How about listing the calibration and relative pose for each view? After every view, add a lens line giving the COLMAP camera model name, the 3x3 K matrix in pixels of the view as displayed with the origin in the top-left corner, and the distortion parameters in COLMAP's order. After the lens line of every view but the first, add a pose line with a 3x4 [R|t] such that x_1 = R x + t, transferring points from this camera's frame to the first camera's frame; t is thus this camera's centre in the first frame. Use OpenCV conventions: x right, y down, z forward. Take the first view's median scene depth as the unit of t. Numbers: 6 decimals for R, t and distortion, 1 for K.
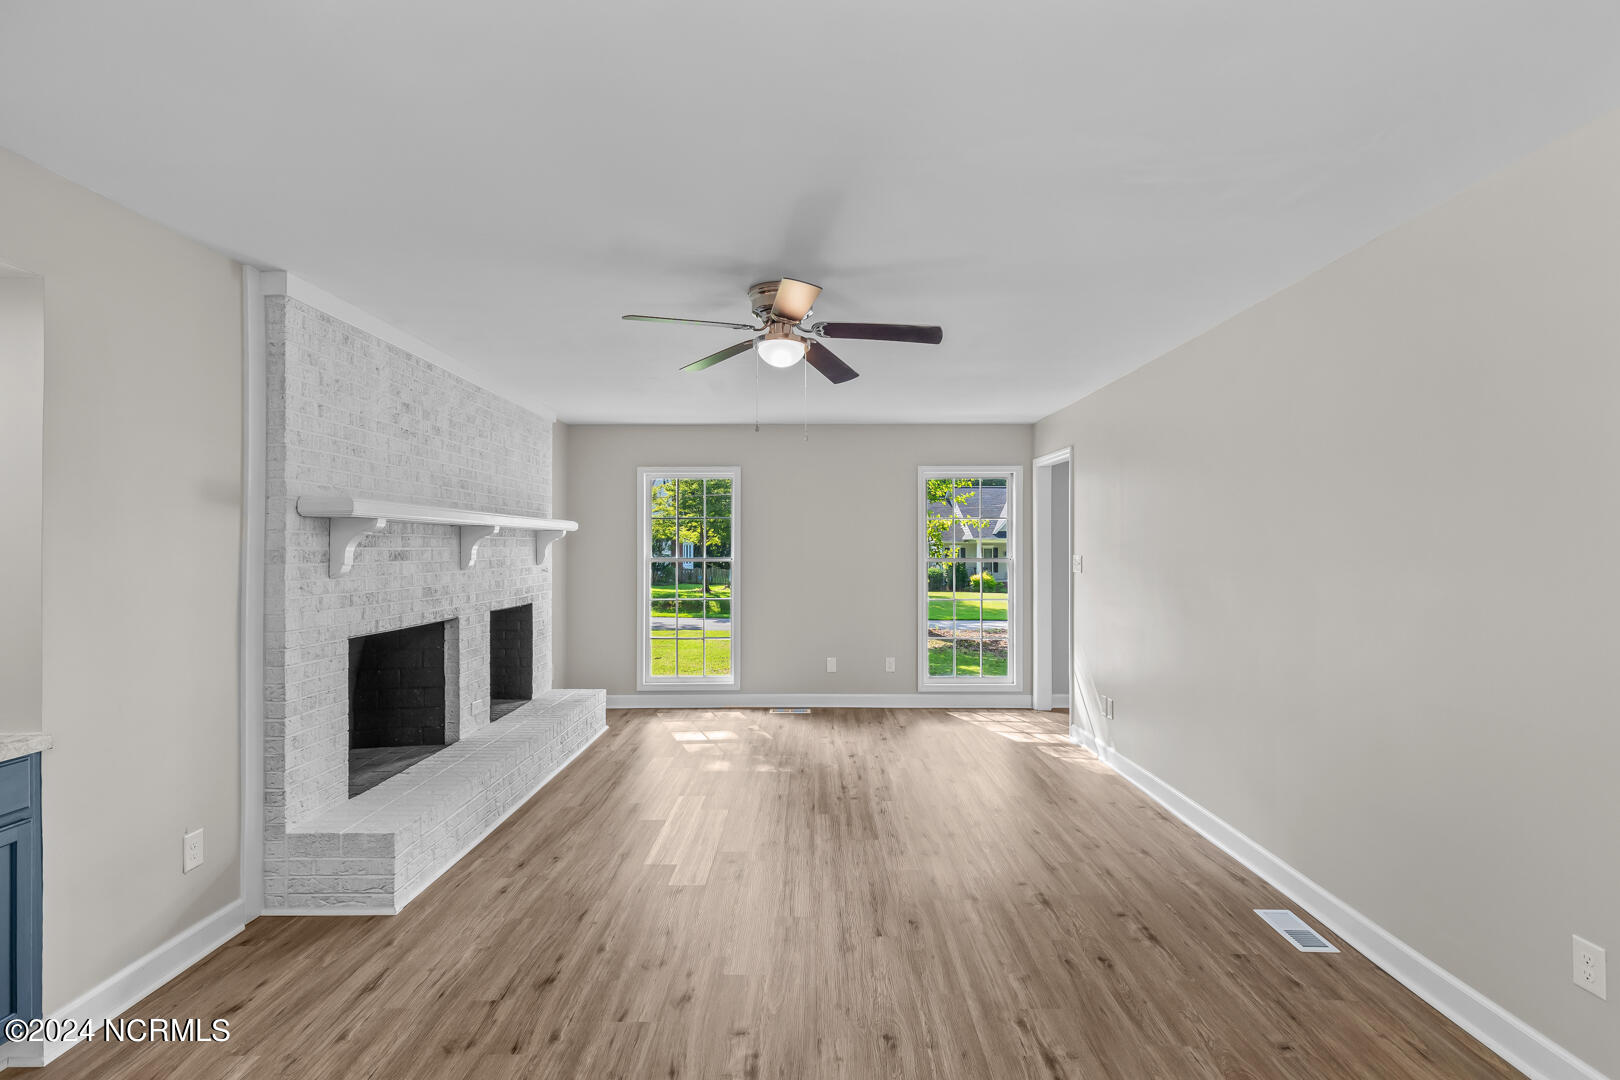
lens RADIAL K [[796.6, 0, 819.5], [0, 796.6, 543.7], [0, 0, 1]] dist [0.004613, -0.002651]
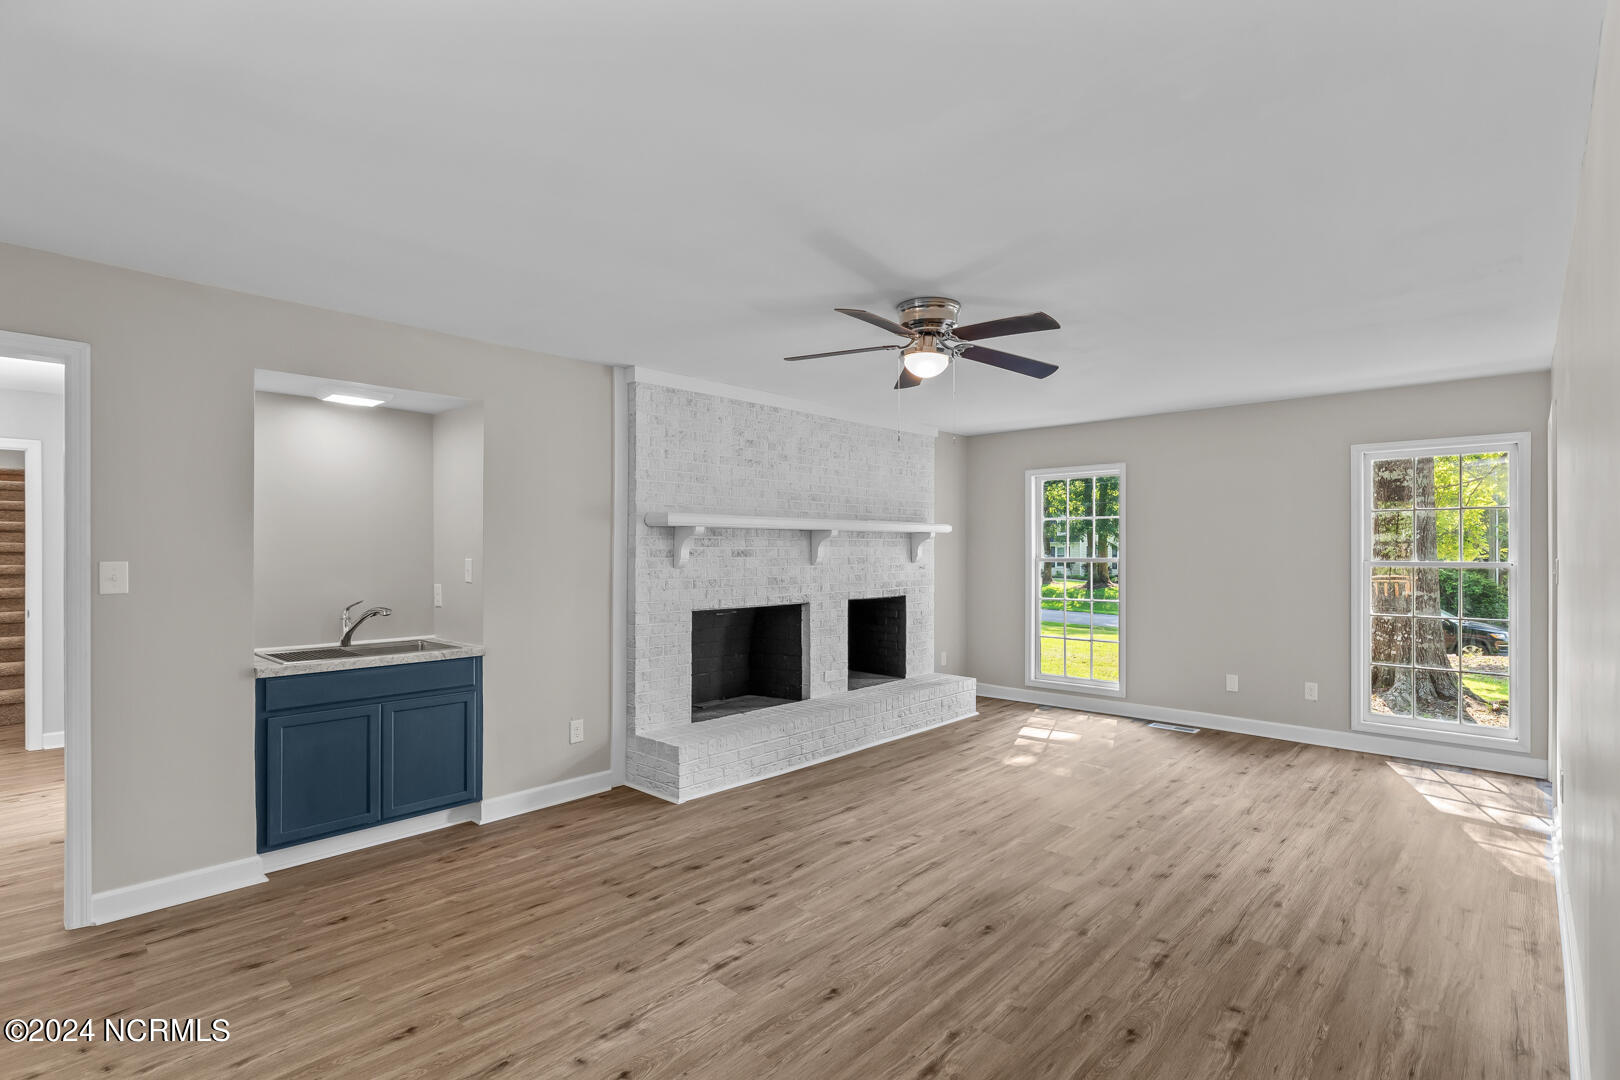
lens RADIAL K [[796.6, 0, 836.6], [0, 796.6, 542.1], [0, 0, 1]] dist [0.004613, -0.002651]
pose [[0.727618, -0.005393, -0.685961, 0.592024], [0.003081, 0.999985, -0.004593, 0.003211], [0.685975, 0.001228, 0.727624, 0.140477]]
